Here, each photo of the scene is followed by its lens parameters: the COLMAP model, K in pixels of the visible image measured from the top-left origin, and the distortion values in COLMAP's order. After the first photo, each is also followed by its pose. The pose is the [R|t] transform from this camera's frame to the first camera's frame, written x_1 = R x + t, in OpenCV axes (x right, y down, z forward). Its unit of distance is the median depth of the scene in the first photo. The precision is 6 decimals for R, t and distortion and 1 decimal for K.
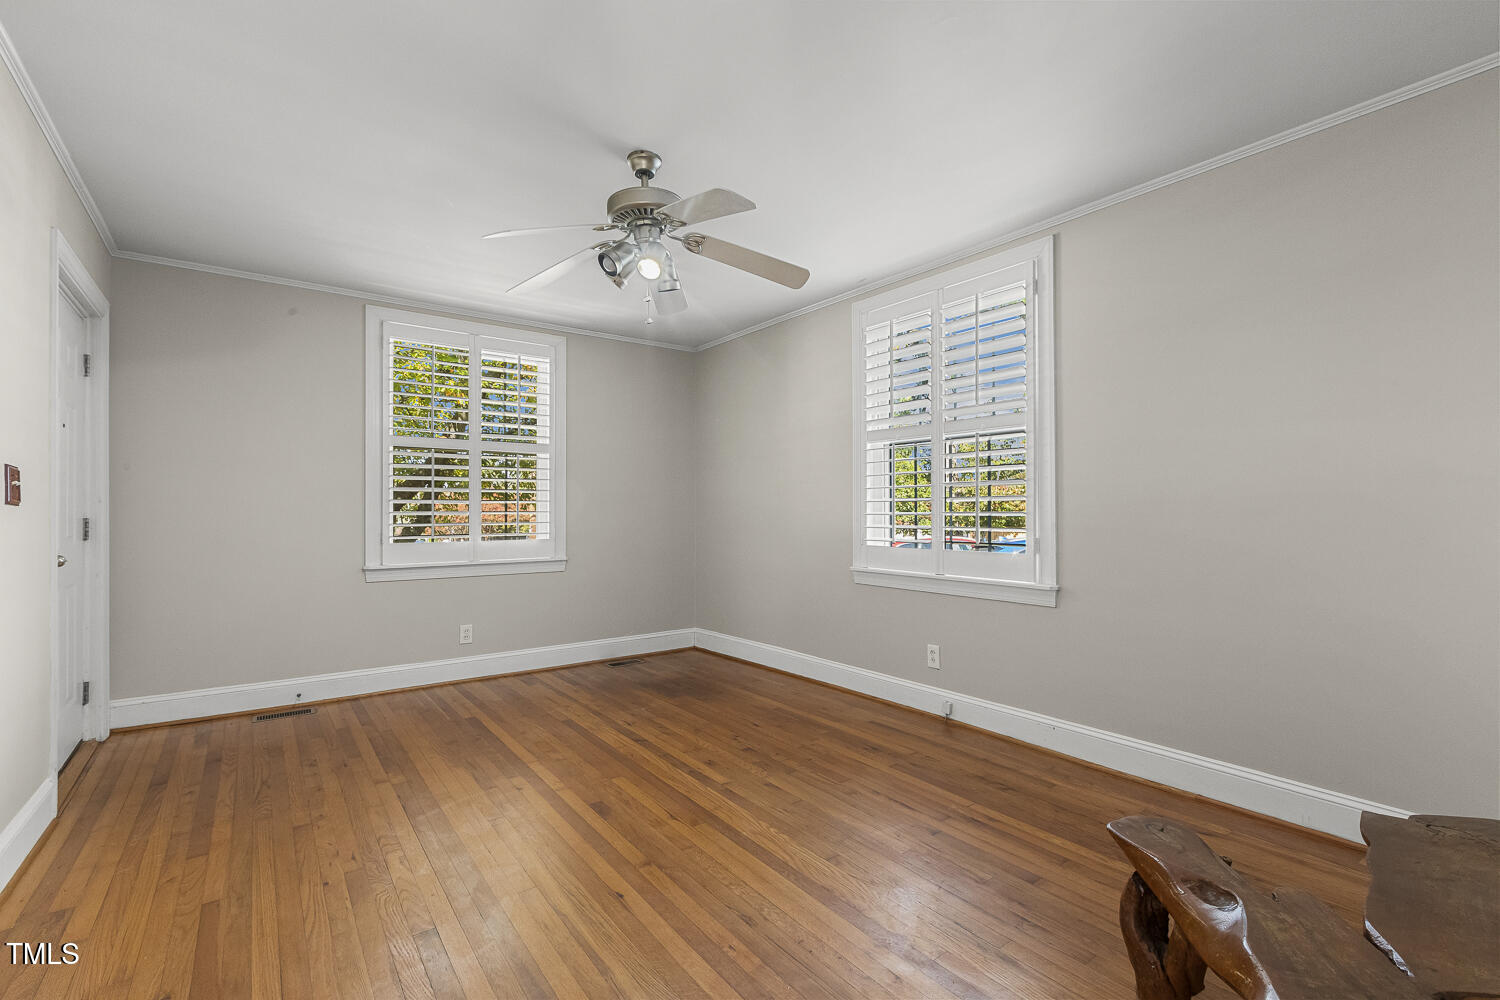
lens RADIAL K [[681.5, 0, 760.6], [0, 681.5, 506.9], [0, 0, 1]] dist [-0.000589, 0.000217]
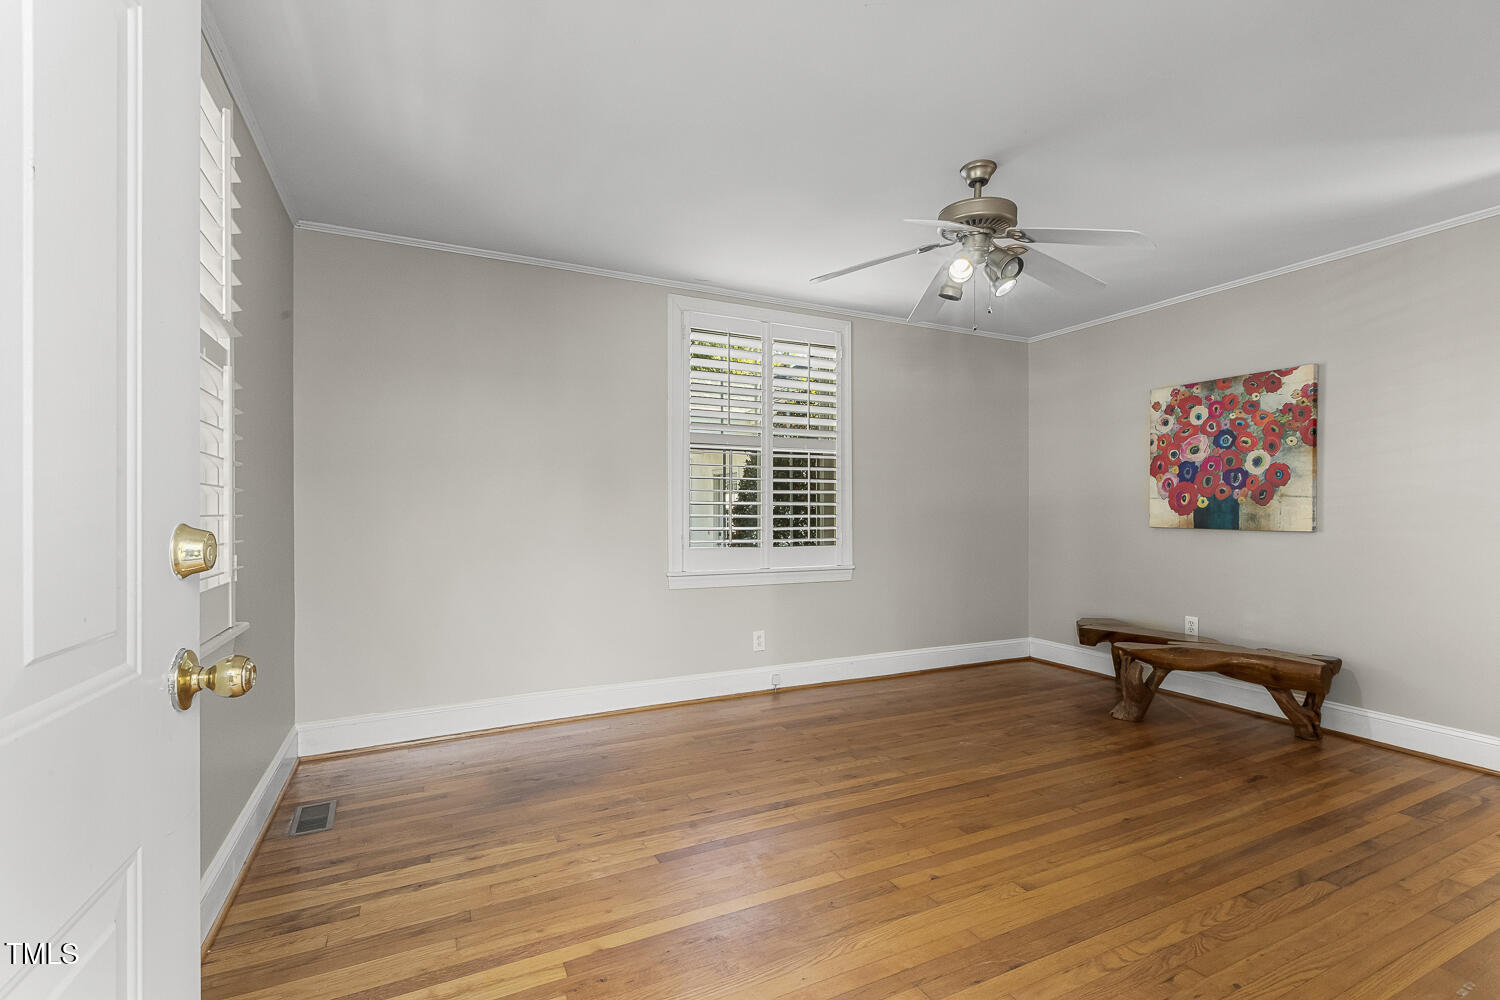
lens RADIAL K [[681.5, 0, 751.0], [0, 681.5, 510.7], [0, 0, 1]] dist [-0.000589, 0.000217]
pose [[0.162862, 0.006323, 0.986629, -0.870296], [-0.012100, 0.999917, -0.004410, 0.006034], [-0.986575, -0.011220, 0.162925, 0.822010]]
